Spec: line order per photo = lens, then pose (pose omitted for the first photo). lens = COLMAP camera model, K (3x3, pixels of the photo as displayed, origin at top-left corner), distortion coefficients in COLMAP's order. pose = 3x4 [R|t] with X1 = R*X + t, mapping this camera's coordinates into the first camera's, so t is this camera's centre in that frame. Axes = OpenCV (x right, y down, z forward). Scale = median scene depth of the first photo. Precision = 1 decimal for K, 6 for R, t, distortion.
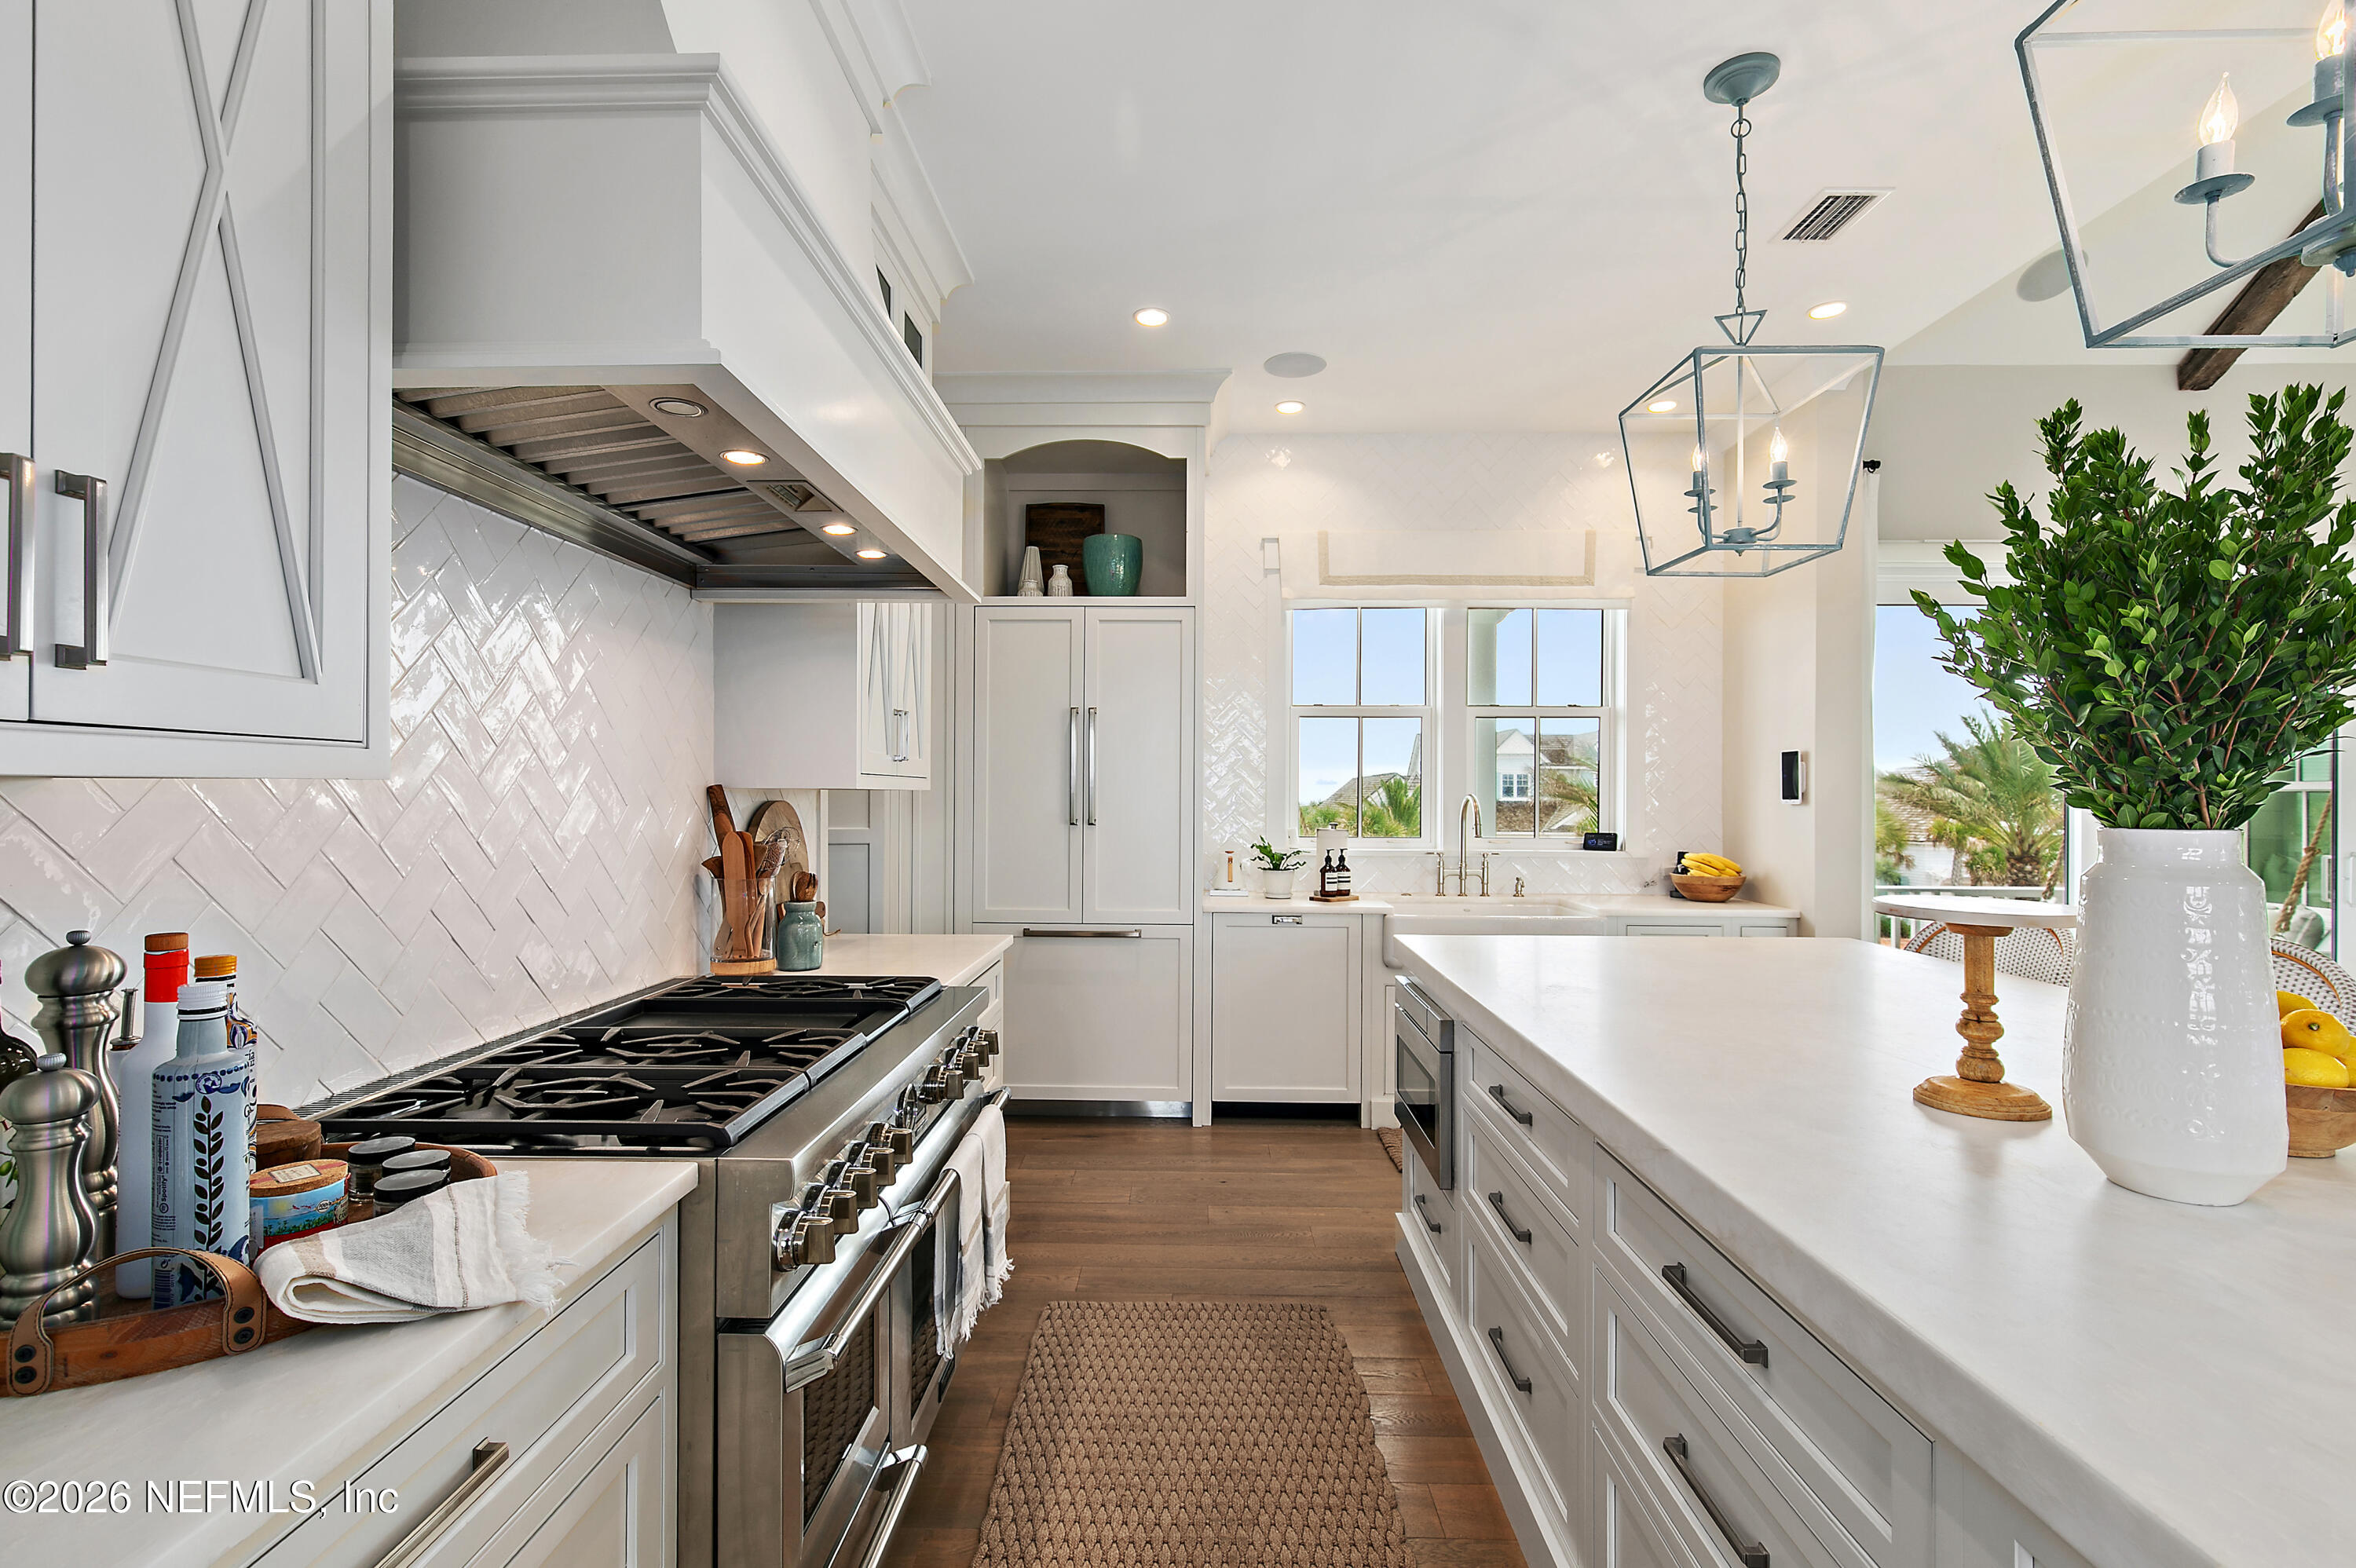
lens RADIAL K [[1072.1, 0, 1171.2], [0, 1072.1, 788.6], [0, 0, 1]] dist [0.005706, -0.002365]
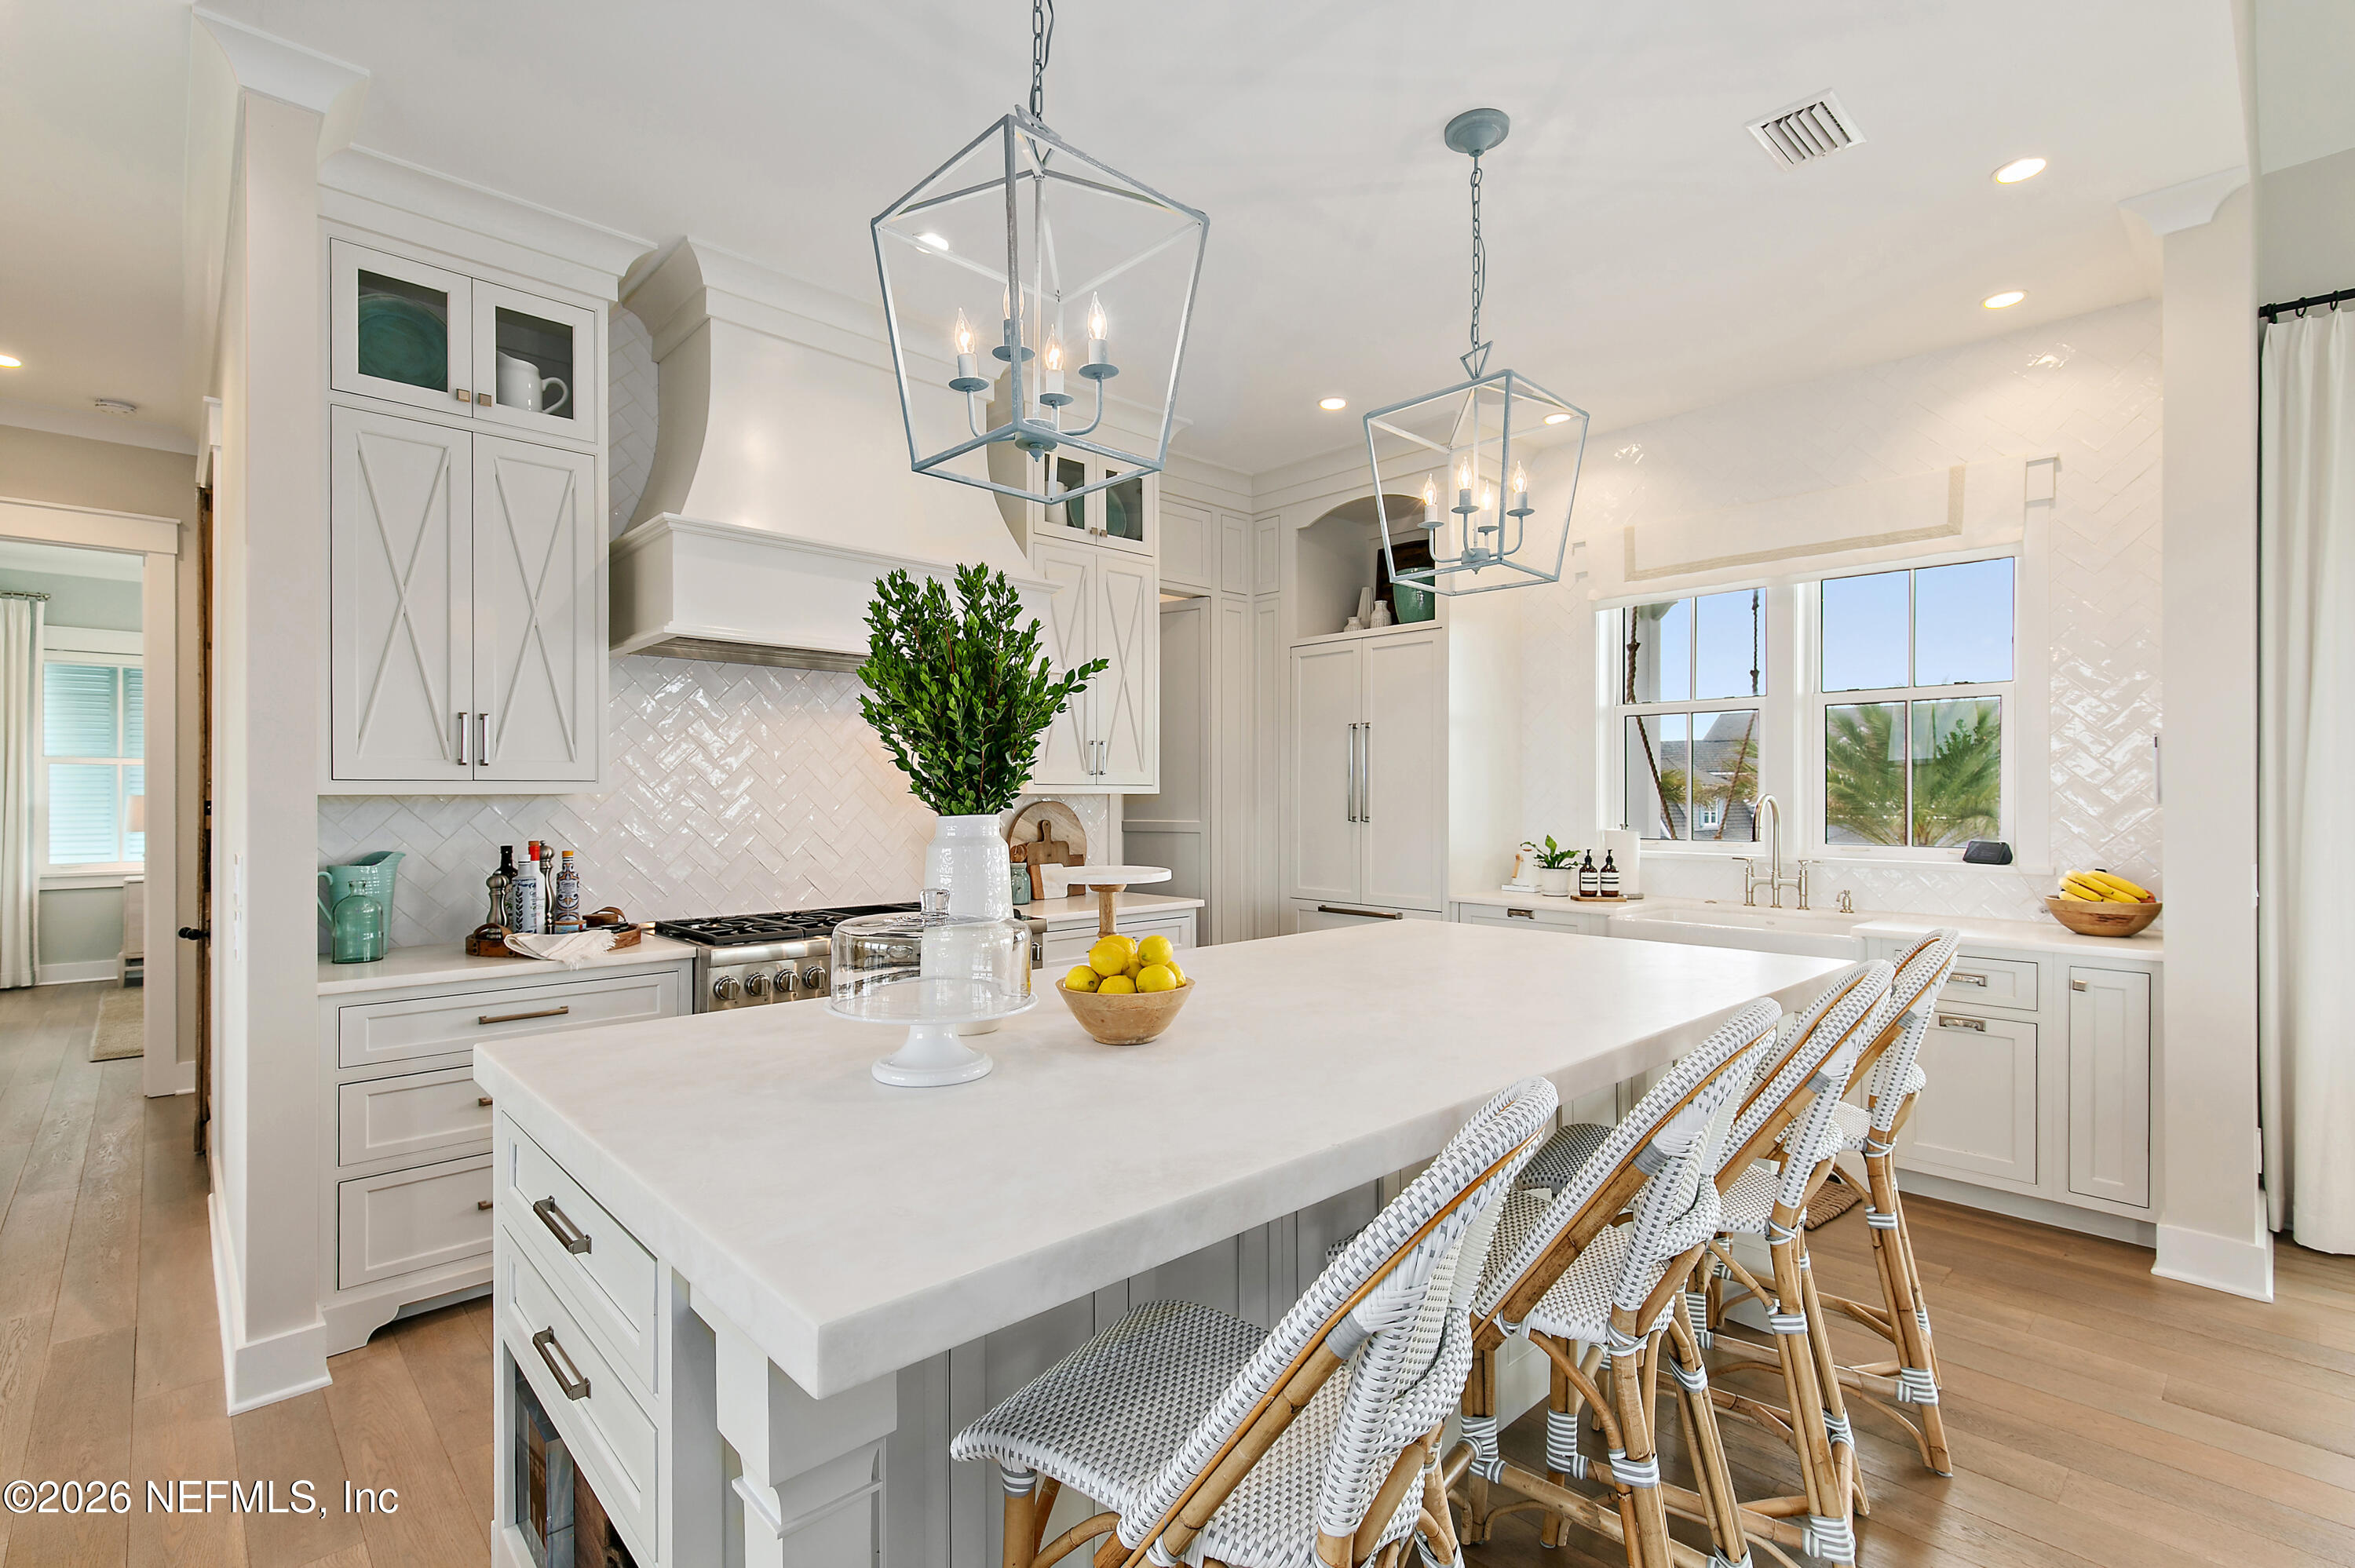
lens RADIAL K [[1071.6, 0, 1168.9], [0, 1071.6, 791.1], [0, 0, 1]] dist [0.005706, -0.002365]
pose [[0.707688, -0.008032, -0.706479, 0.573315], [0.008009, 0.999962, -0.003346, 0.001774], [0.706480, -0.003290, 0.707726, 0.008757]]
